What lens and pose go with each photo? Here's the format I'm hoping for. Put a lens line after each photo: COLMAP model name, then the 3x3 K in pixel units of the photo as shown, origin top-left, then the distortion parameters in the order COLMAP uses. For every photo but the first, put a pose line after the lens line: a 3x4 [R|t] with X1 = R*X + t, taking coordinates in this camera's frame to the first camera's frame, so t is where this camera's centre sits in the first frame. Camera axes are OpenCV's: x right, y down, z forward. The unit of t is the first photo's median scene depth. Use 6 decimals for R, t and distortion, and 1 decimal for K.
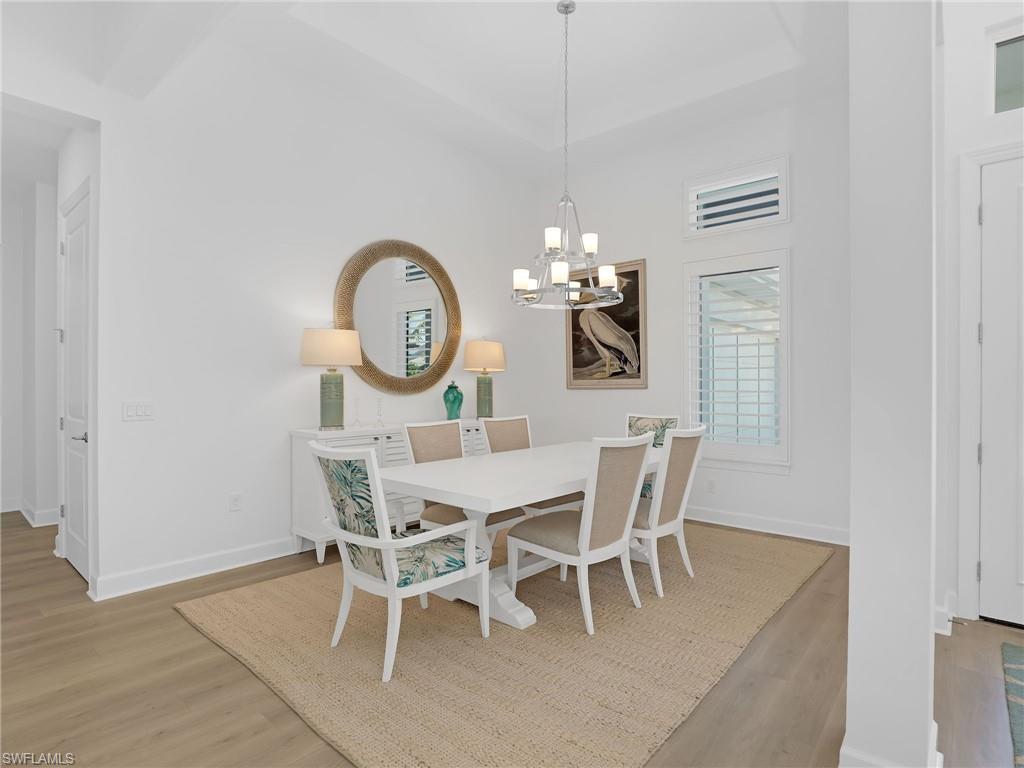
lens RADIAL K [[529.9, 0, 510.9], [0, 529.9, 383.0], [0, 0, 1]] dist [-0.022065, -0.000213]
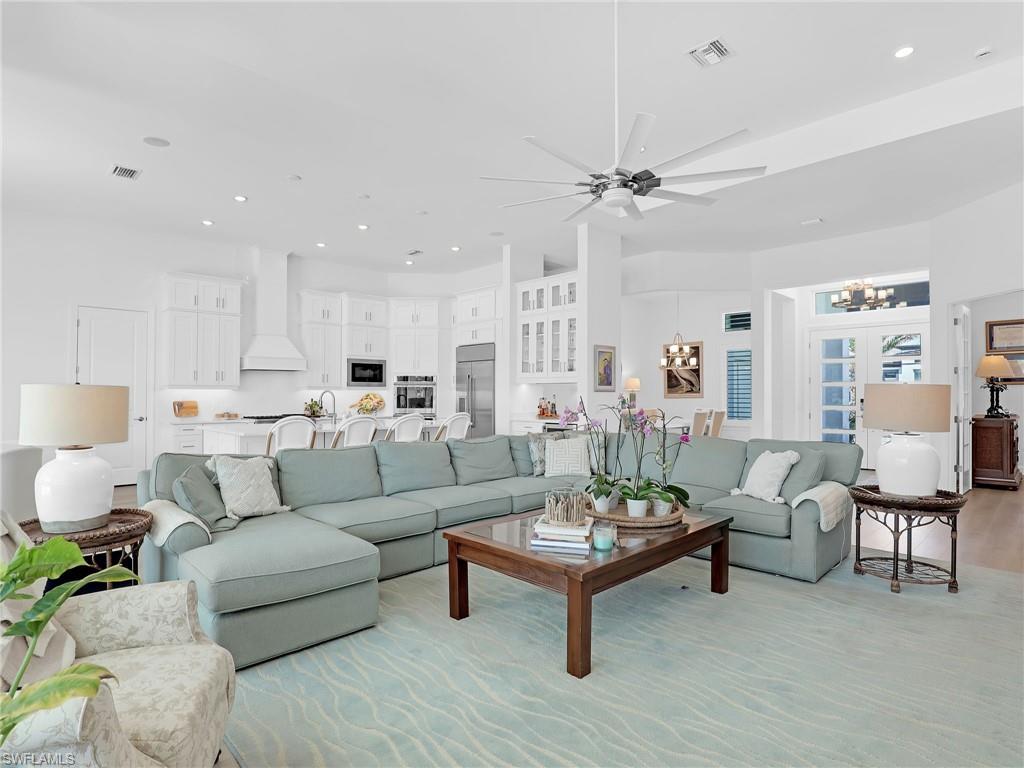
lens RADIAL K [[529.9, 0, 511.4], [0, 529.9, 386.2], [0, 0, 1]] dist [-0.022065, -0.000213]
pose [[0.997573, -0.003814, -0.069528, -0.403003], [0.002739, 0.999875, -0.015555, -0.006353], [0.069579, 0.015327, 0.997459, -1.309032]]
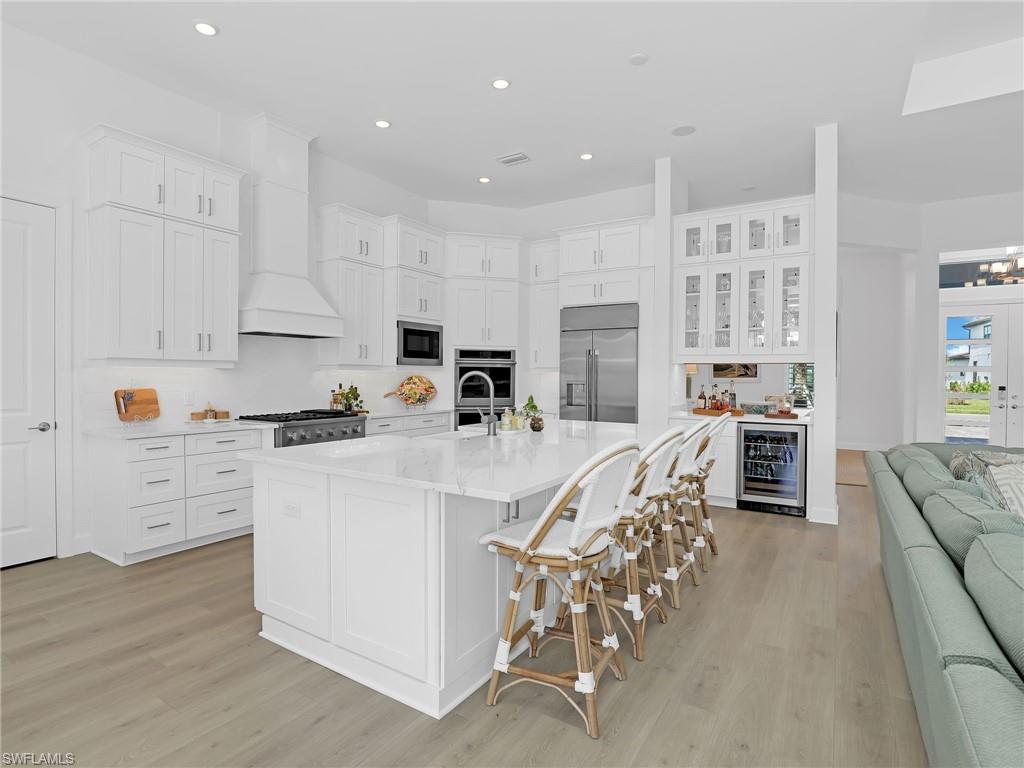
lens RADIAL K [[529.9, 0, 514.4], [0, 529.9, 386.1], [0, 0, 1]] dist [-0.022065, -0.000213]
pose [[0.987312, 0.000703, 0.158788, -0.950201], [-0.003903, 0.999796, 0.019842, -0.011795], [-0.158742, -0.020210, 0.987113, -0.786243]]
